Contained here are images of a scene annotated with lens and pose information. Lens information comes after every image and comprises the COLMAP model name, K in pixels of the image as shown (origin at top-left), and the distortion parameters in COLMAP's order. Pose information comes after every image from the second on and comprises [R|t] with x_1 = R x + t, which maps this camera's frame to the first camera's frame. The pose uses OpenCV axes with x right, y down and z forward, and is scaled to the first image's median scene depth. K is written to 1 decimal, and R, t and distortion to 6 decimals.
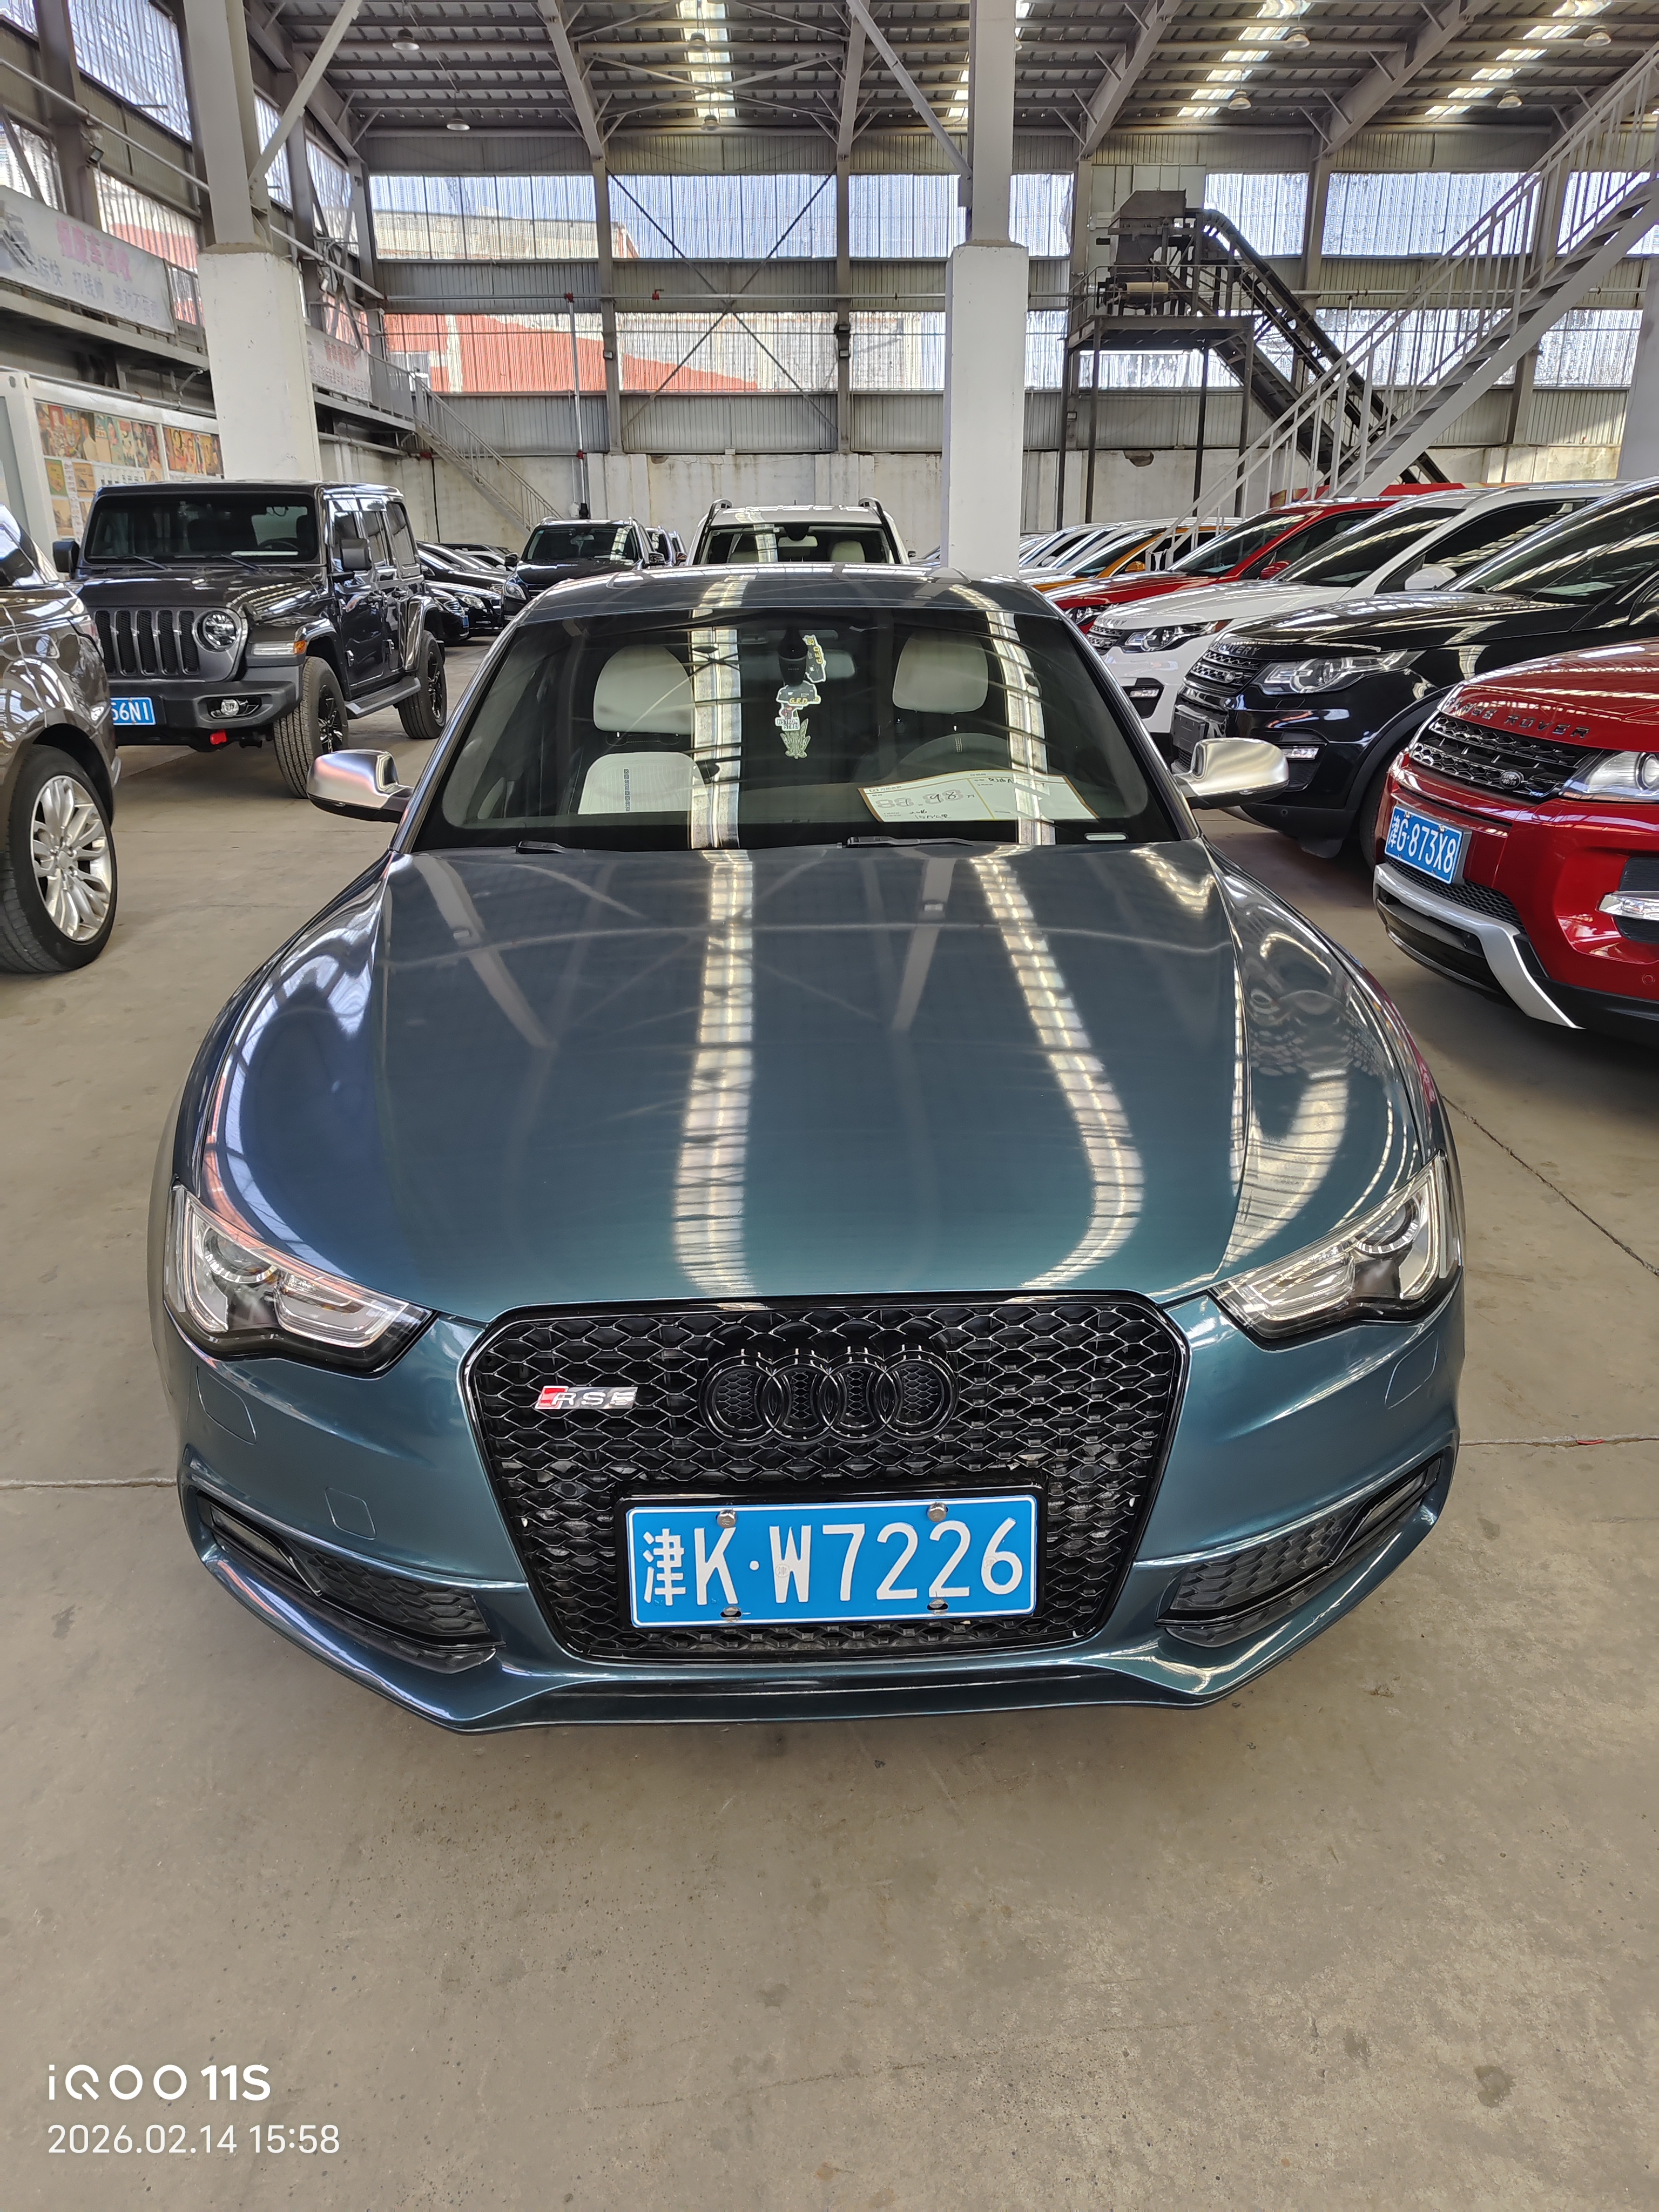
lens RADIAL K [[1487.8, 0, 829.5], [0, 1487.8, 1106.0], [0, 0, 1]] dist [0.016064, 0.000793]
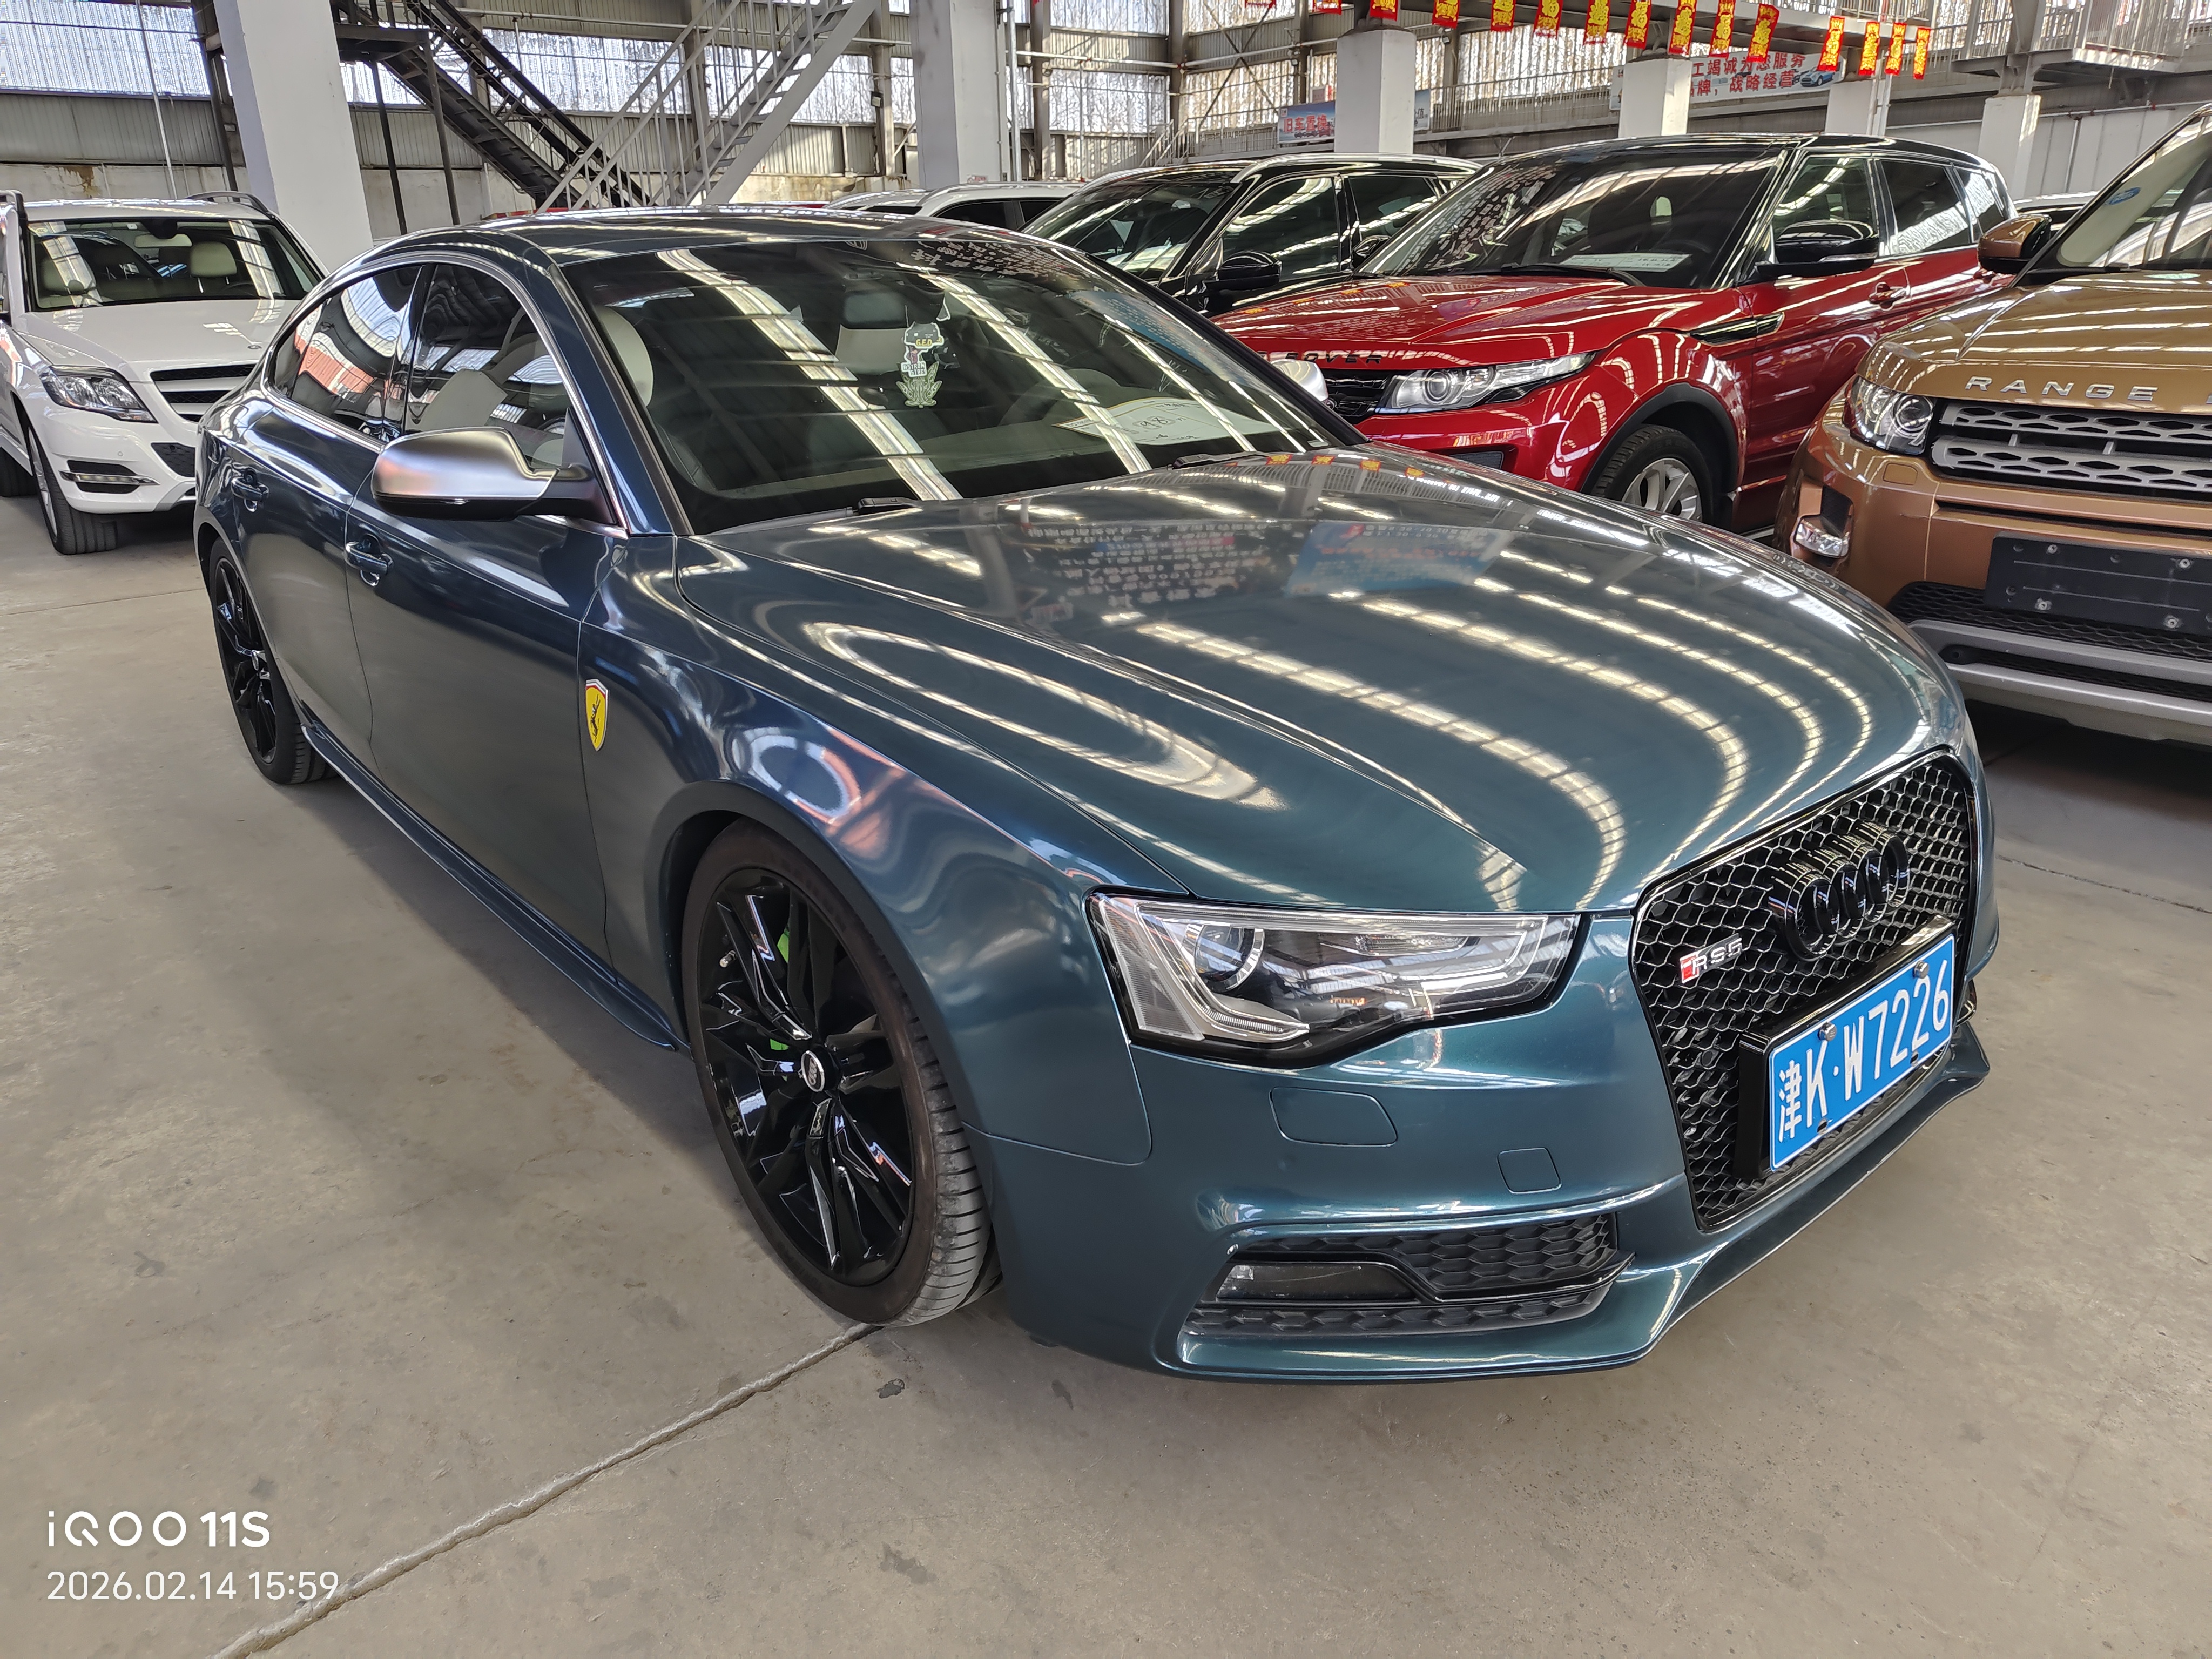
lens RADIAL K [[1486.8, 0, 1106.0], [0, 1486.8, 829.5], [0, 0, 1]] dist [0.006530, 0.004047]
pose [[0.798365, -0.231577, 0.555865, -0.530519], [0.231665, 0.970168, 0.071448, -0.024701], [-0.555828, 0.071733, 0.828196, 0.219748]]
